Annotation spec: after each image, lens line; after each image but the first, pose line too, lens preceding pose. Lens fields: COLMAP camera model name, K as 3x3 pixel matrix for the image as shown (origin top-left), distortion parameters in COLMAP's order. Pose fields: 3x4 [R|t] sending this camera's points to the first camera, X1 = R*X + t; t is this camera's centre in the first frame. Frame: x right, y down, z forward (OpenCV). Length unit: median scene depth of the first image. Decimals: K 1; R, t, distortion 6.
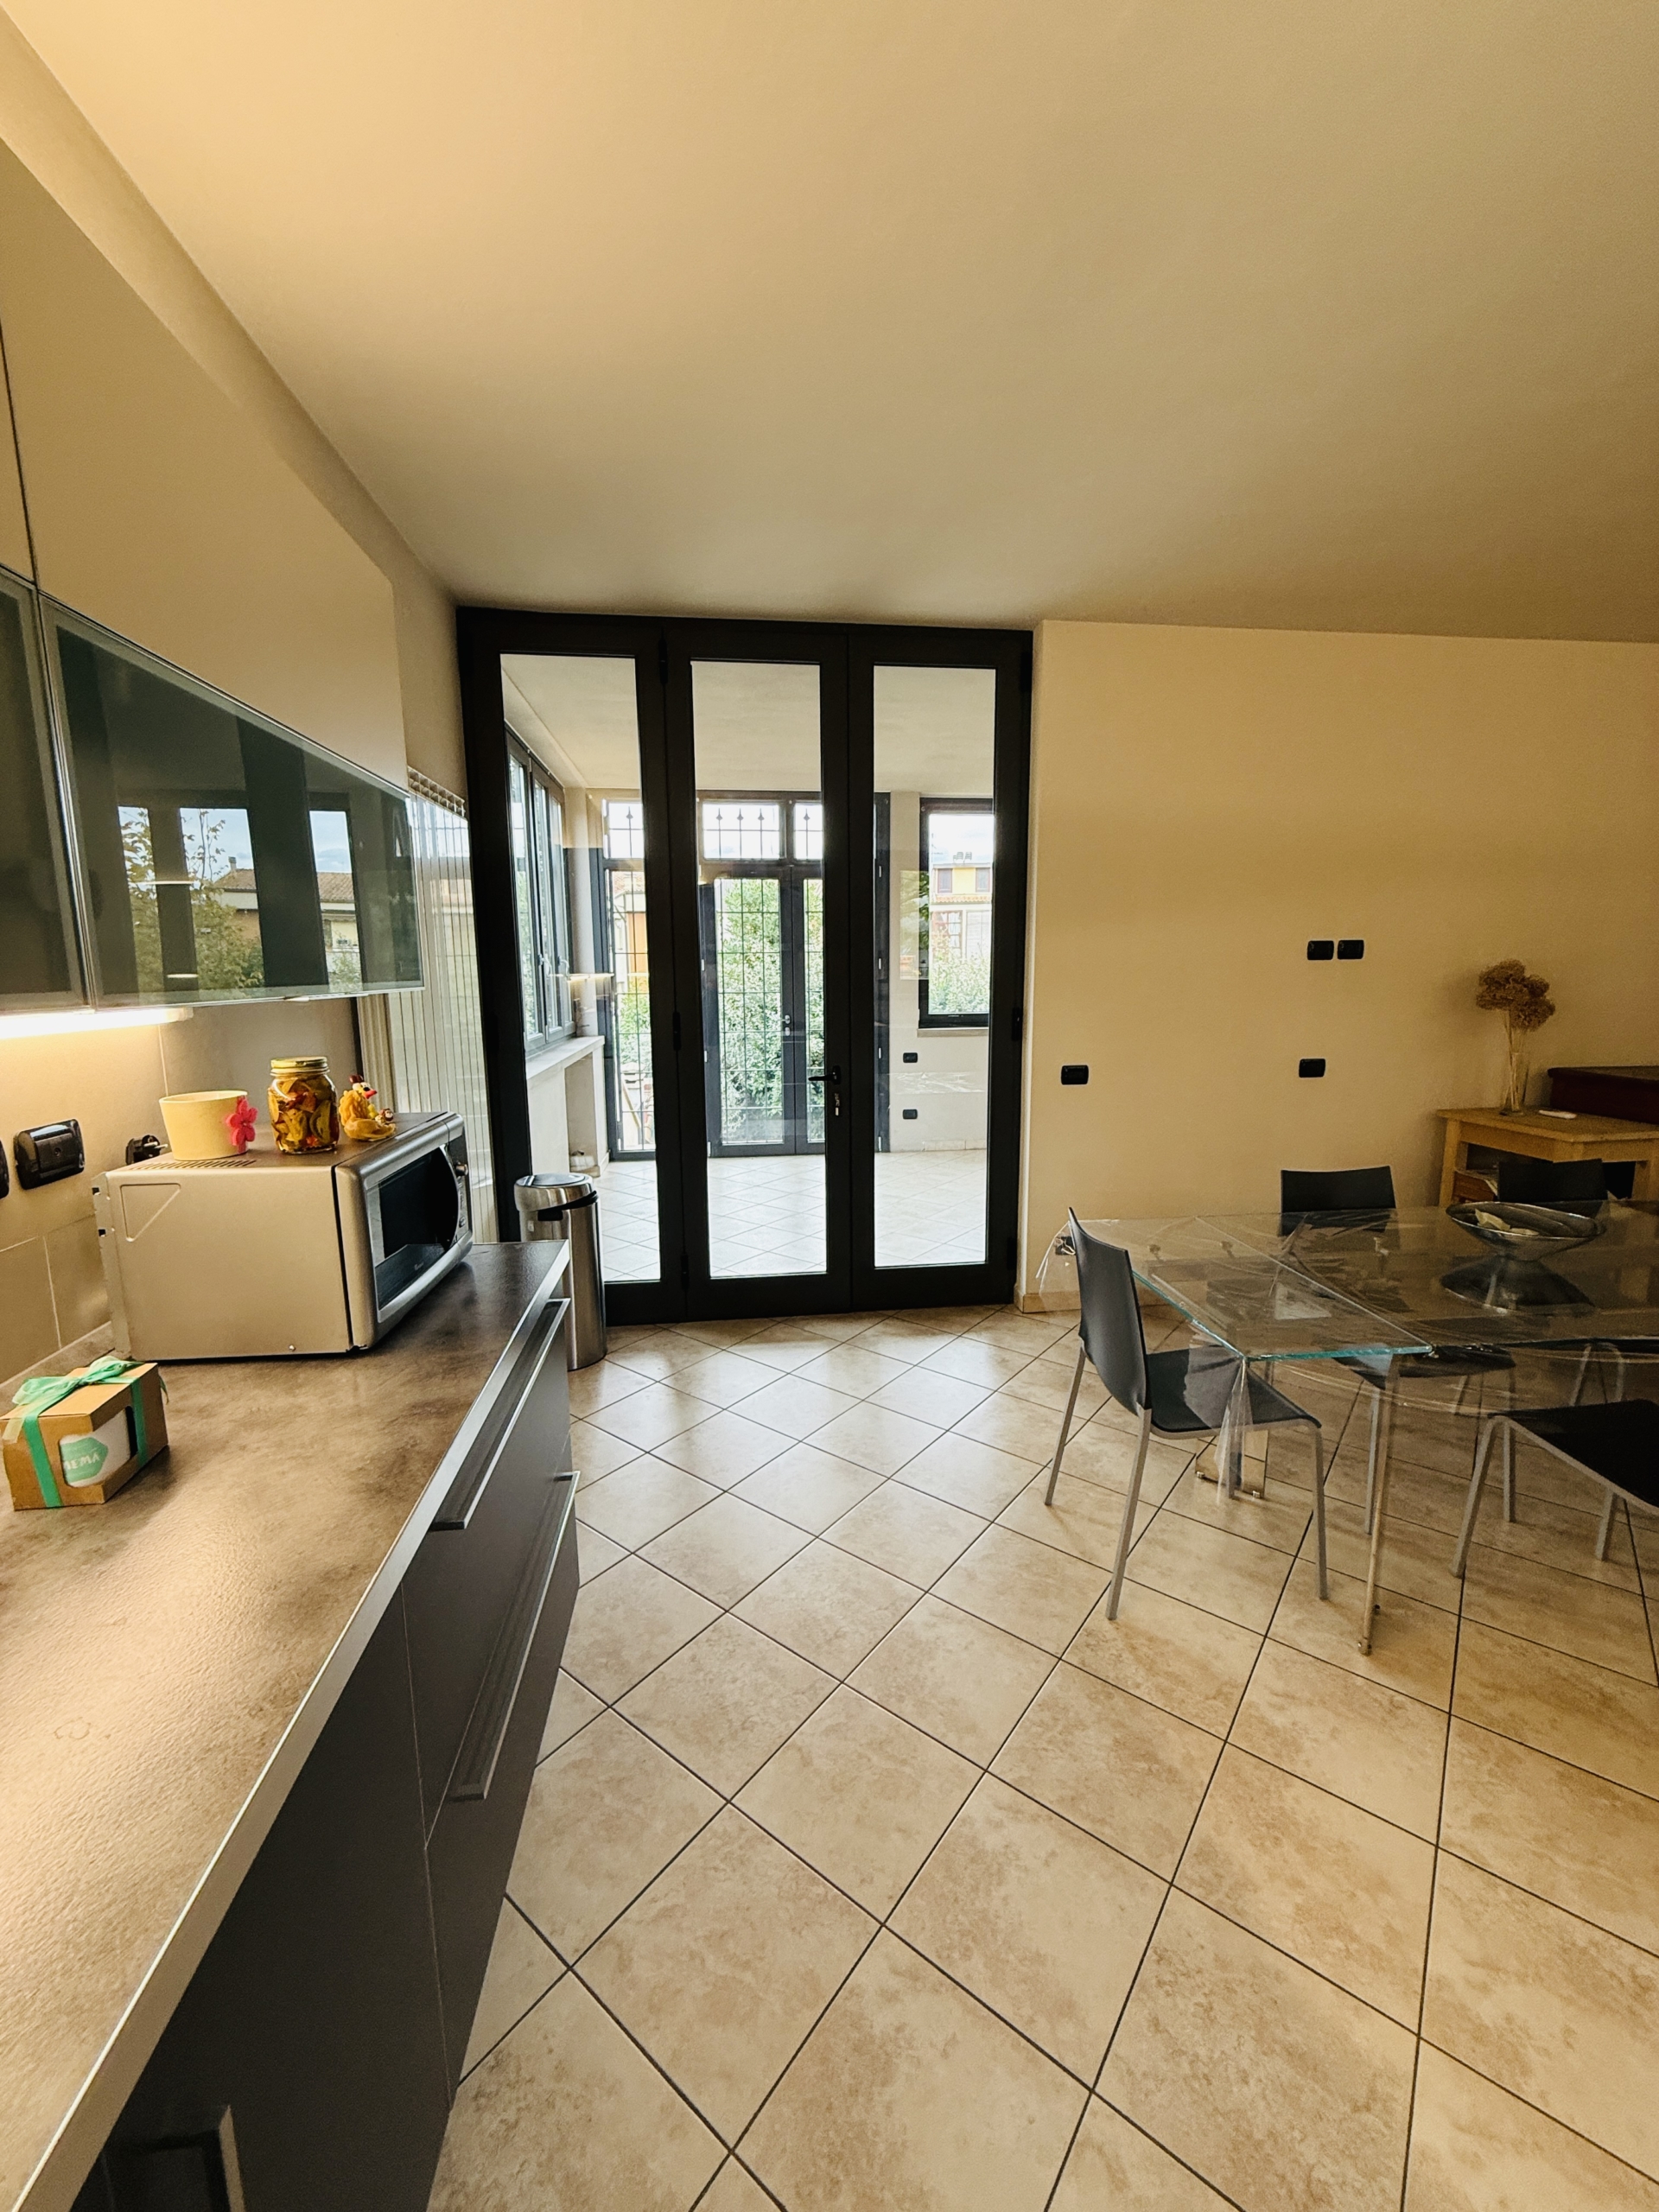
lens RADIAL K [[876.9, 0, 829.9], [0, 876.9, 1097.4], [0, 0, 1]] dist [-0.002030, 0.000473]
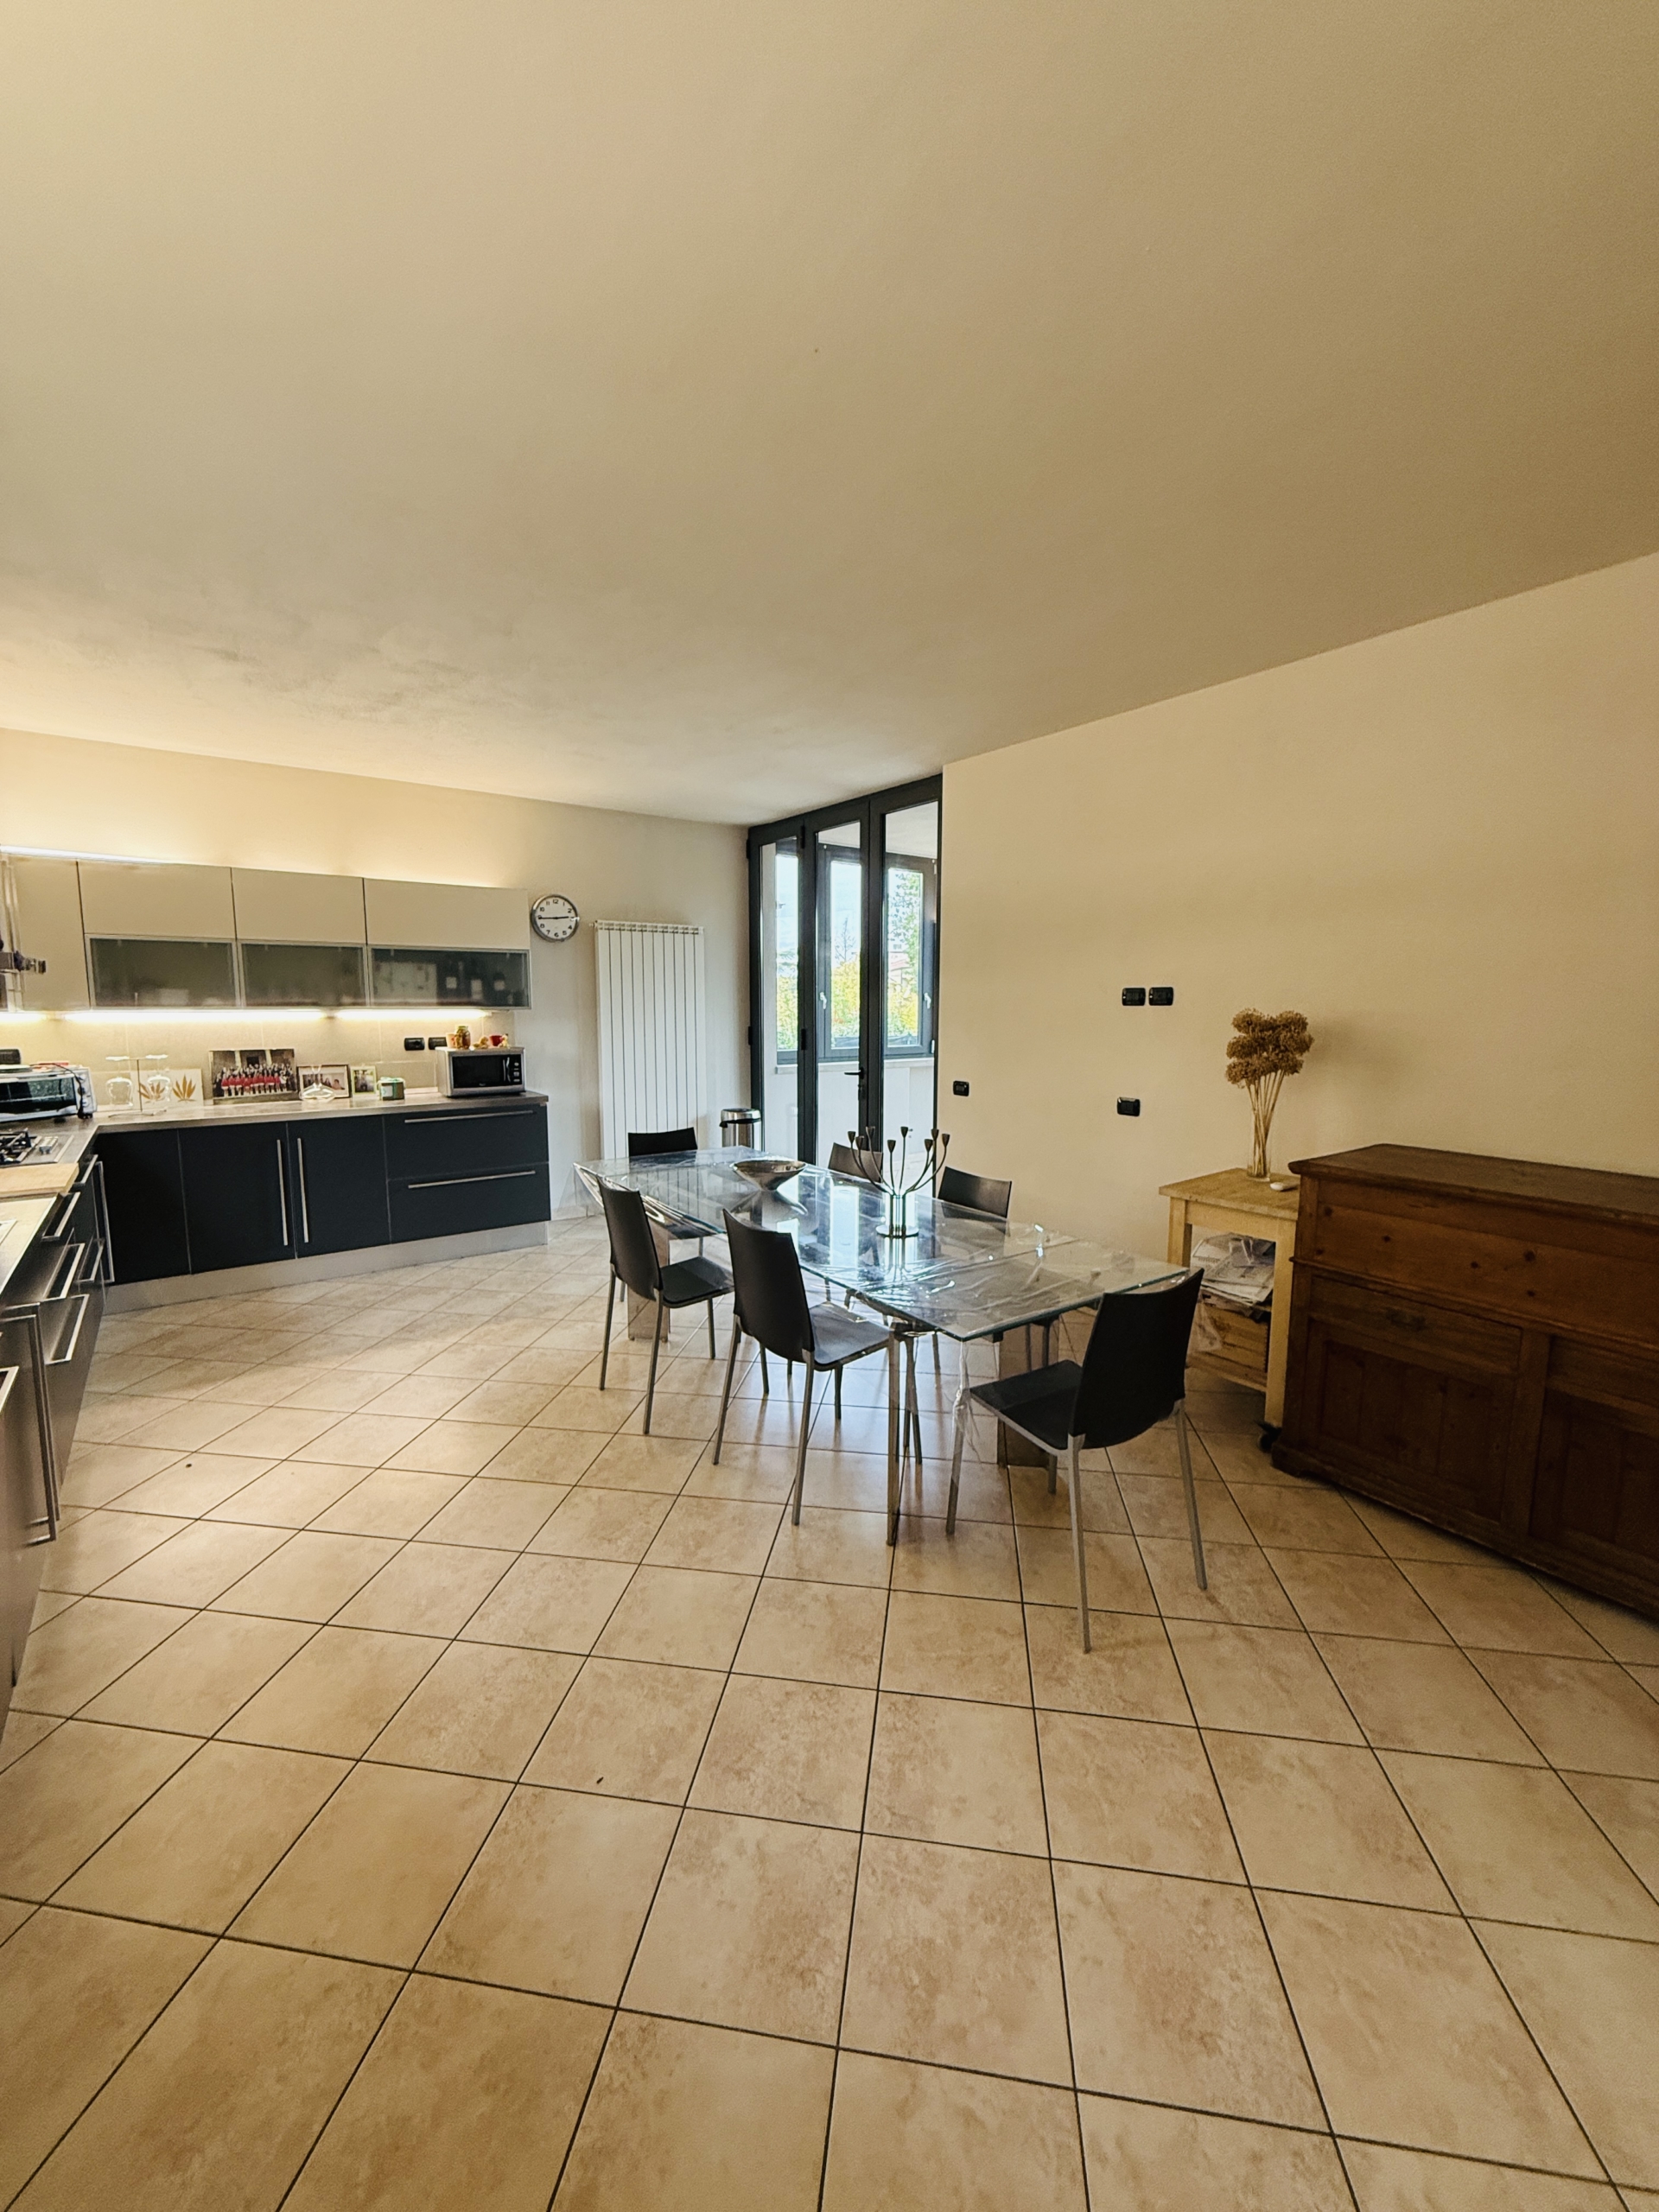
lens RADIAL K [[876.9, 0, 829.6], [0, 876.9, 1114.2], [0, 0, 1]] dist [-0.002030, 0.000473]
pose [[0.490701, 0.122062, -0.862736, 1.311714], [-0.136768, 0.988655, 0.062088, -0.042218], [0.860527, 0.087528, 0.501829, 0.162758]]
